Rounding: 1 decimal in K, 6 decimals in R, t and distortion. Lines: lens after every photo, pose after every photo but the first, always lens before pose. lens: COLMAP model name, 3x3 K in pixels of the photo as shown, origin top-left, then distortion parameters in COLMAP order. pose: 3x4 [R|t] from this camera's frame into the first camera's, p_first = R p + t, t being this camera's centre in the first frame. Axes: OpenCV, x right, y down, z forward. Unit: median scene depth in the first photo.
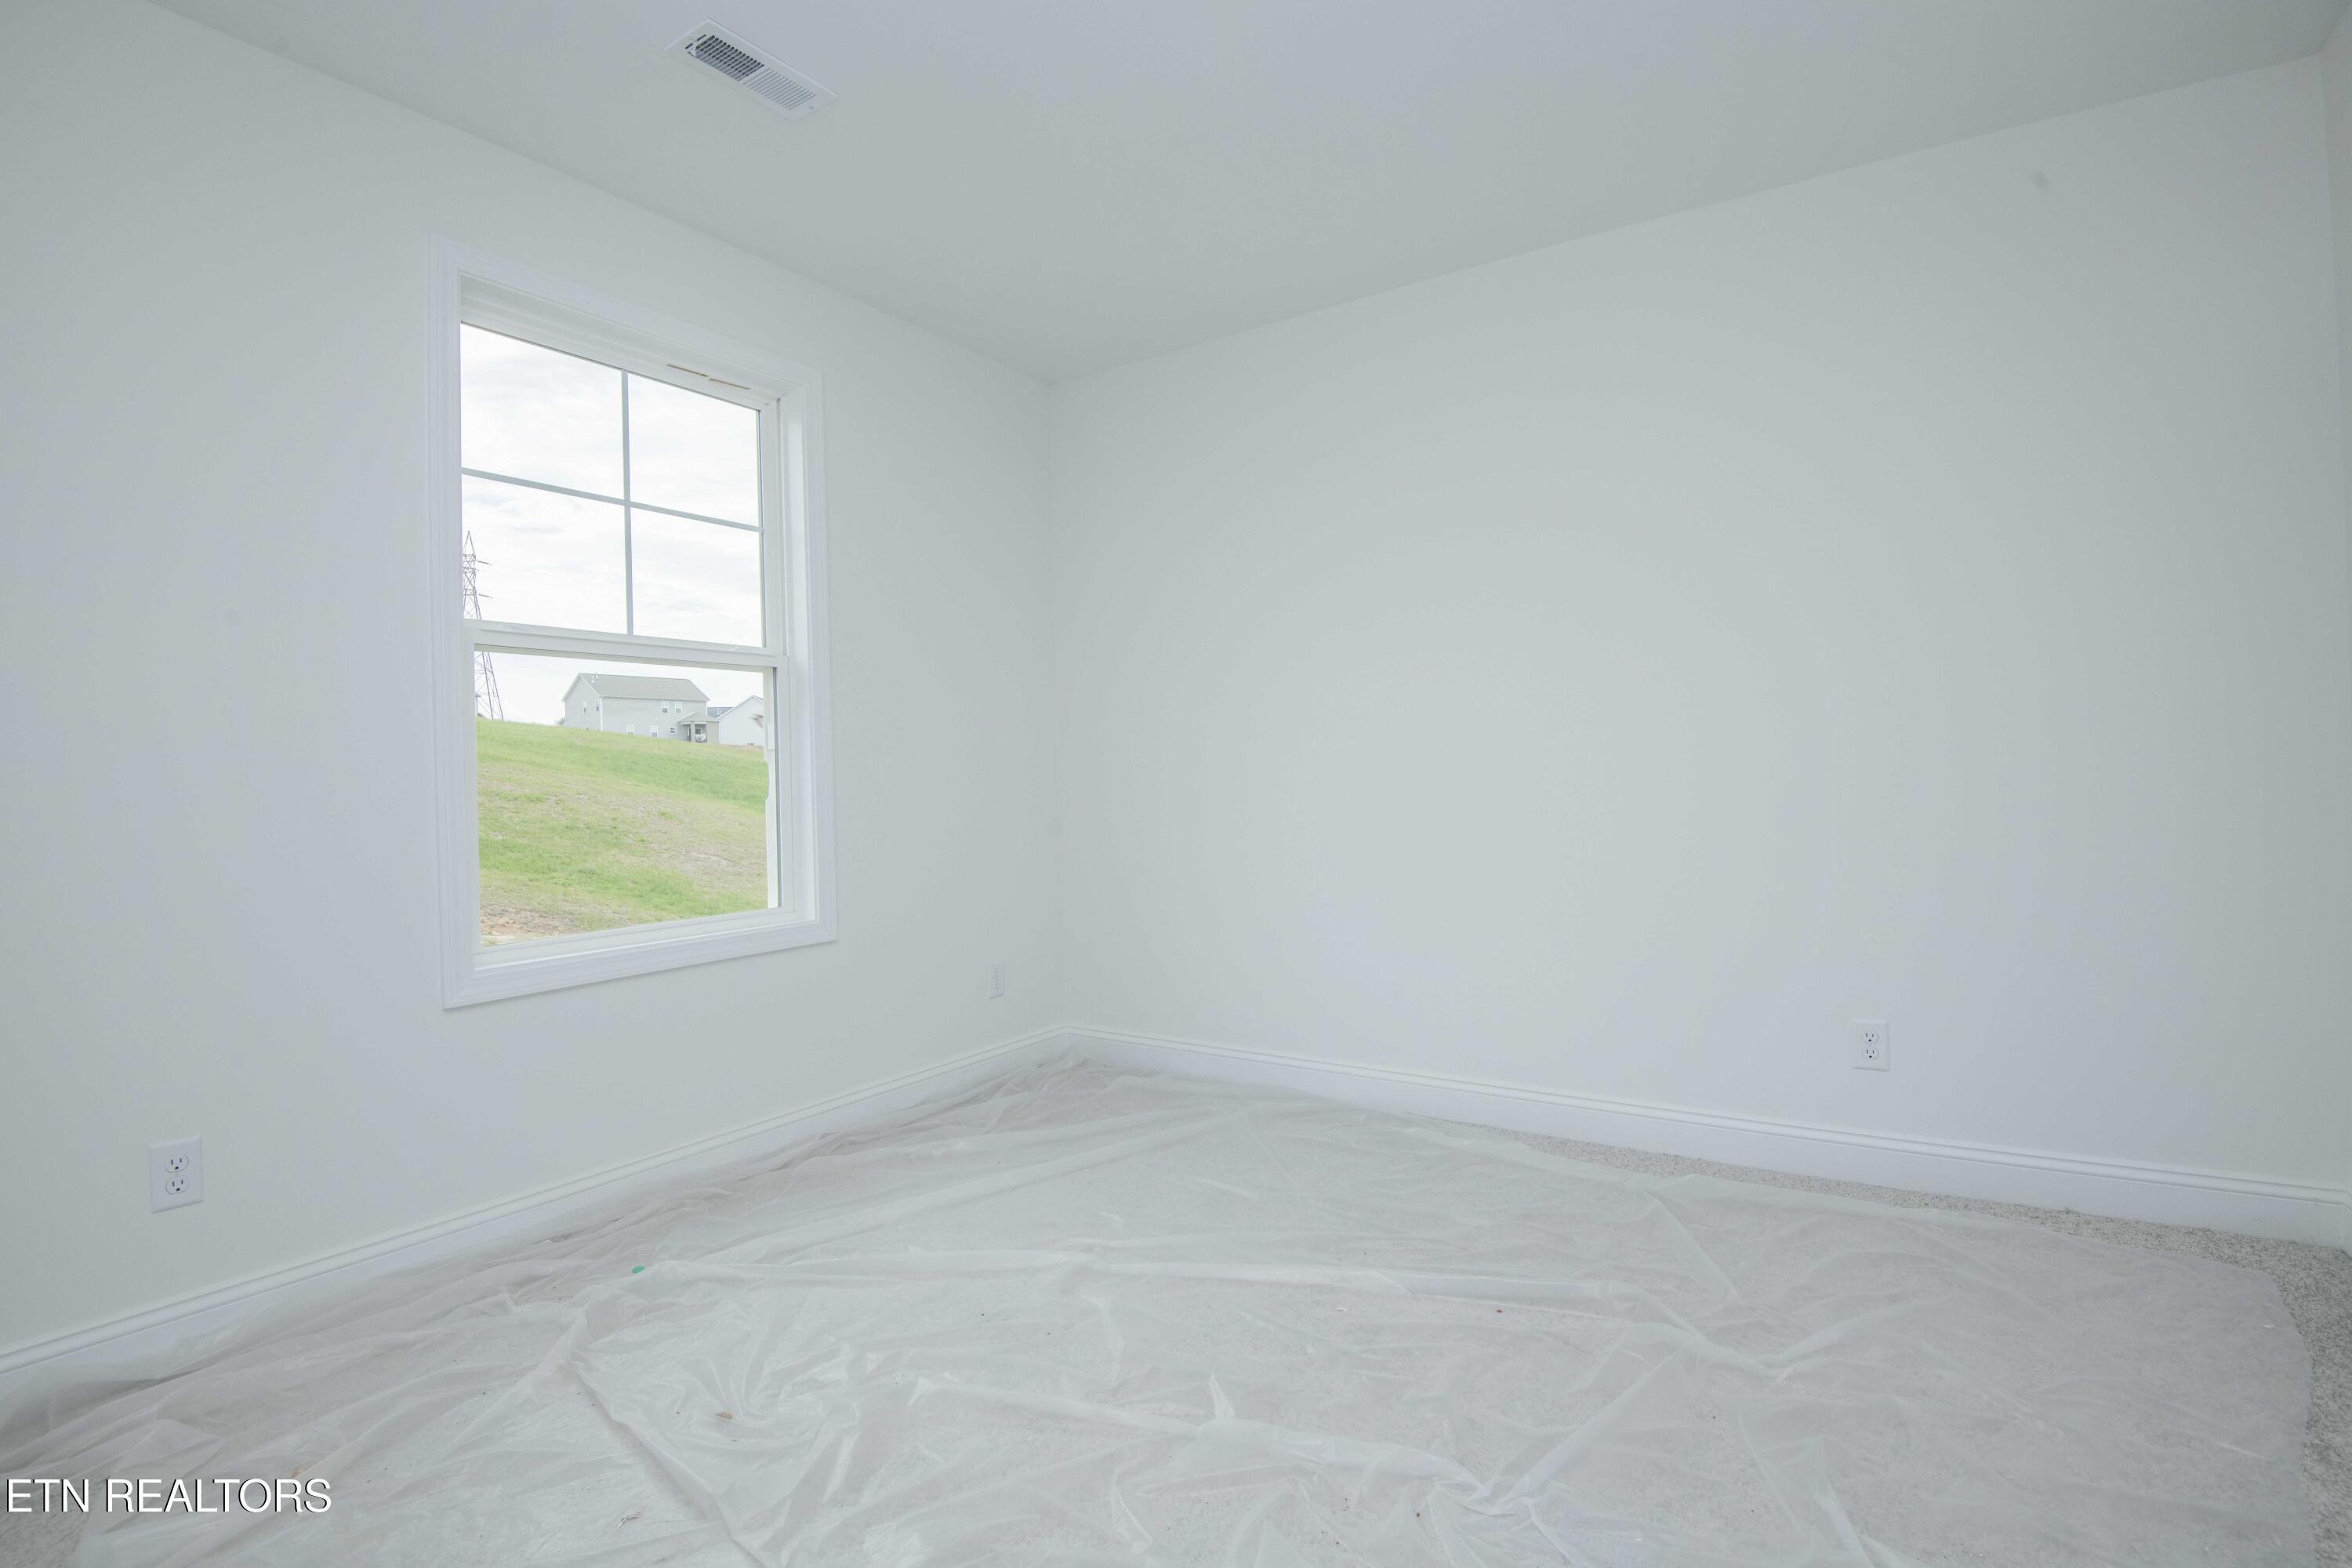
lens RADIAL K [[1085.7, 0, 1184.4], [0, 1085.7, 780.9], [0, 0, 1]] dist [-0.007256, -0.023604]
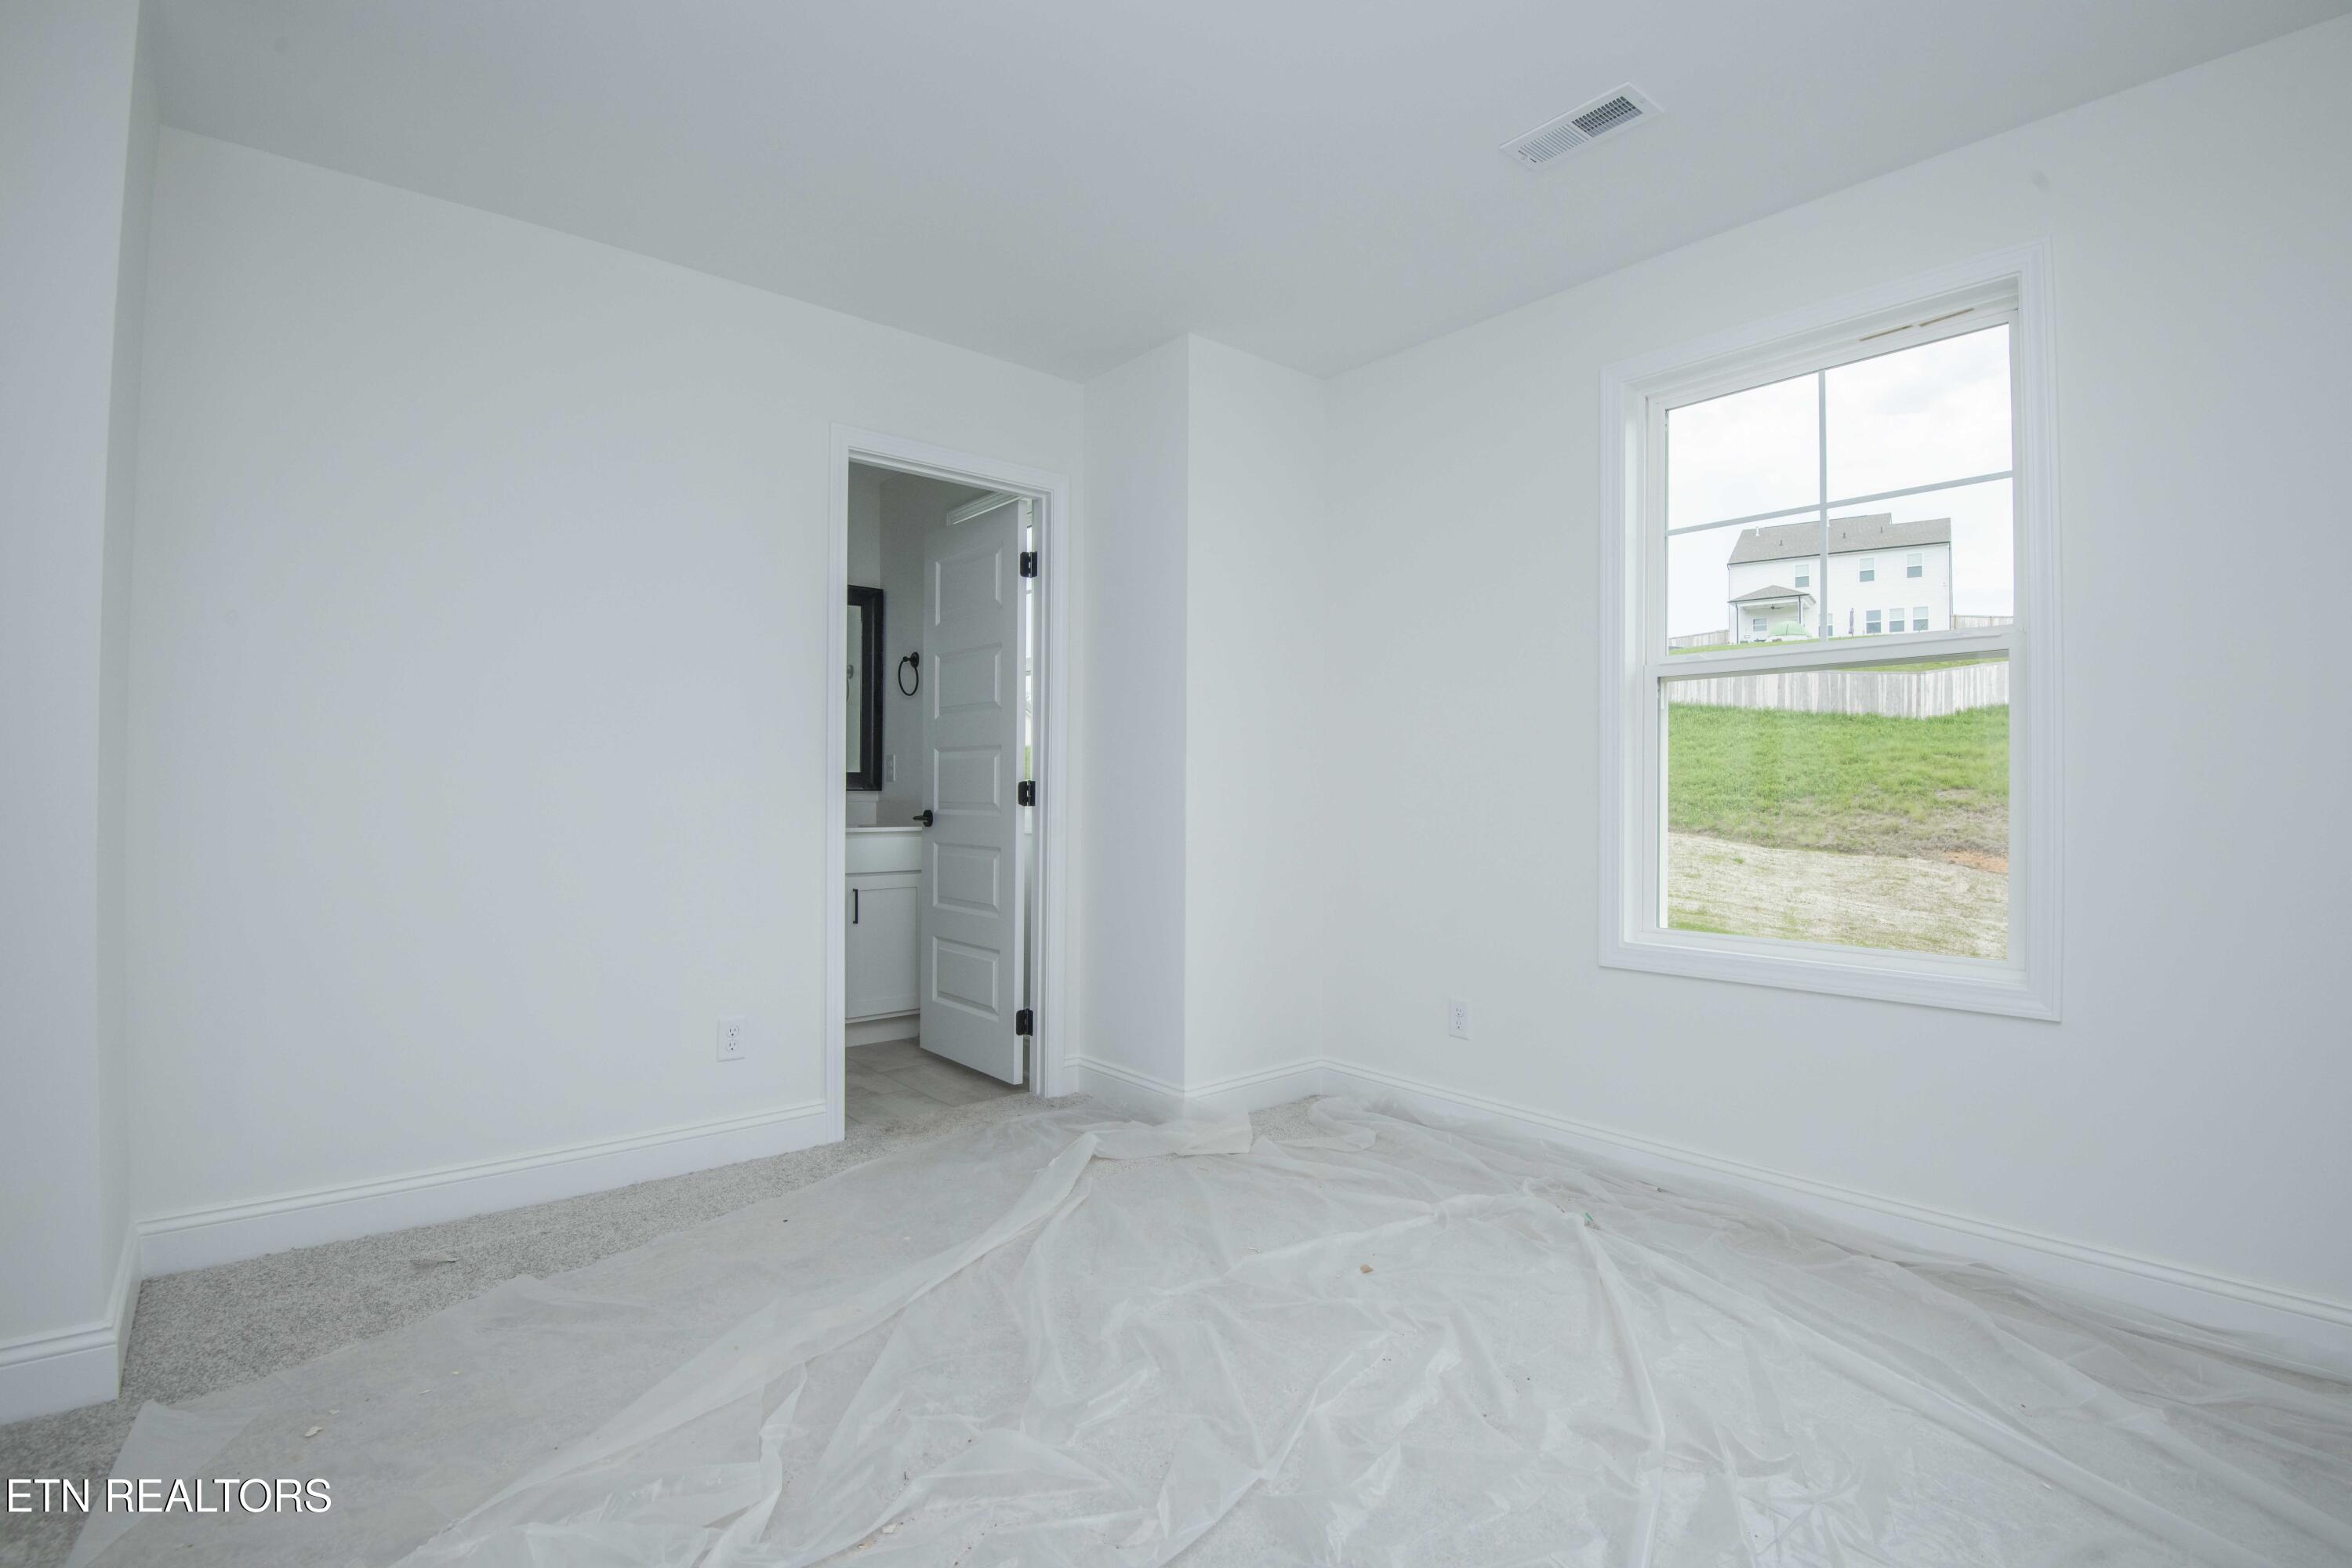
lens RADIAL K [[1085.7, 0, 1184.4], [0, 1085.7, 780.9], [0, 0, 1]] dist [-0.007256, -0.023604]
pose [[-0.270647, 0.011645, -0.962608, 0.581303], [-0.005839, 0.999889, 0.013738, -0.020624], [0.962661, 0.009339, -0.270549, 0.722548]]
